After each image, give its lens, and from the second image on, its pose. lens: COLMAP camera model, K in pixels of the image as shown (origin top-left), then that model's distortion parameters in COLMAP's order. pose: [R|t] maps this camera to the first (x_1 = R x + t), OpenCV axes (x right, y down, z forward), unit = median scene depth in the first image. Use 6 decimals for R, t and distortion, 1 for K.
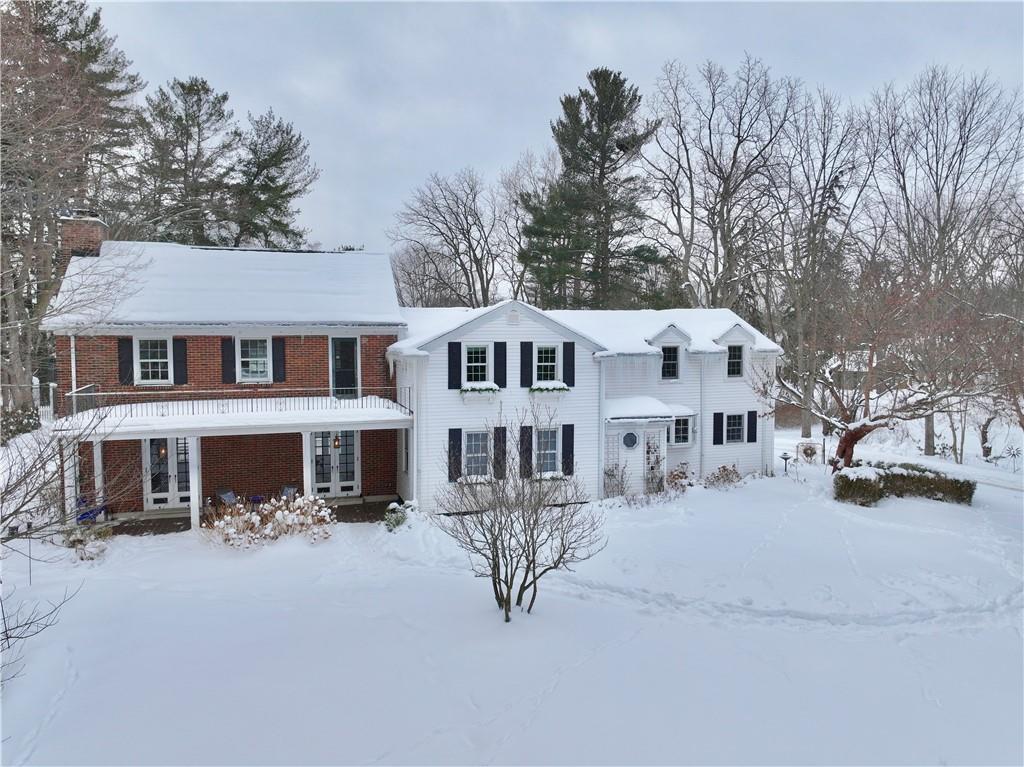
lens RADIAL K [[722.3, 0, 514.2], [0, 722.3, 384.2], [0, 0, 1]] dist [-0.002396, 0.000473]
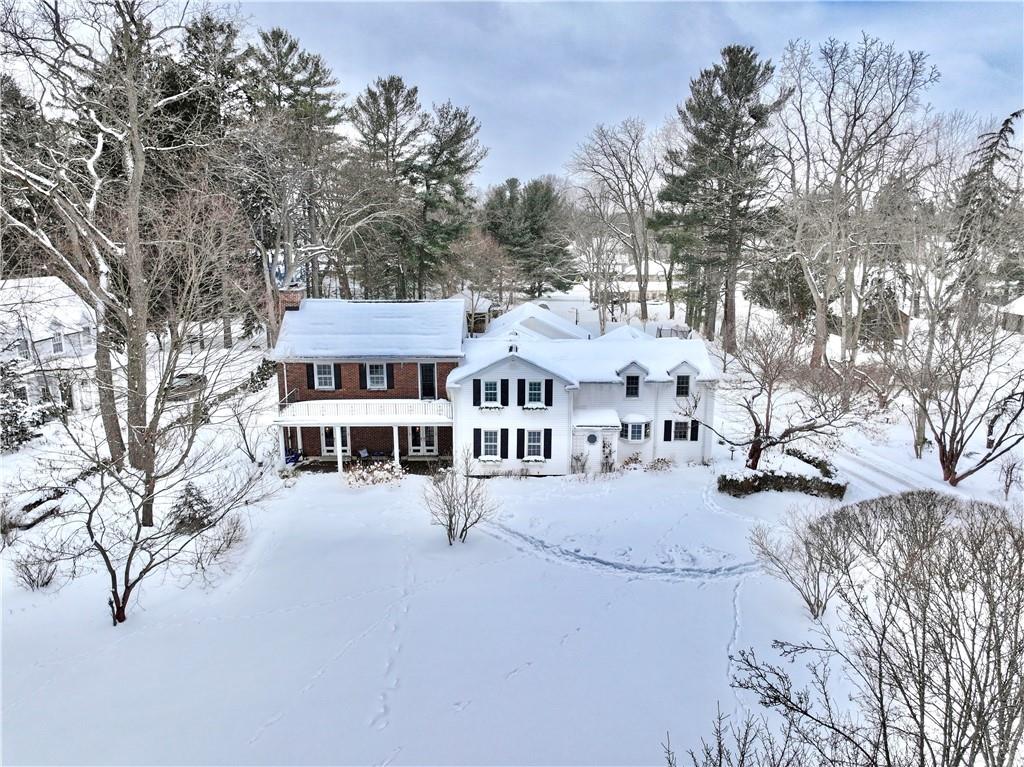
lens RADIAL K [[722.3, 0, 513.7], [0, 722.3, 382.6], [0, 0, 1]] dist [-0.002396, 0.000473]
pose [[0.952585, 0.064970, -0.297254, 0.480909], [-0.019472, 0.987951, 0.153535, -0.297280], [0.303648, -0.140467, 0.942373, -0.551960]]
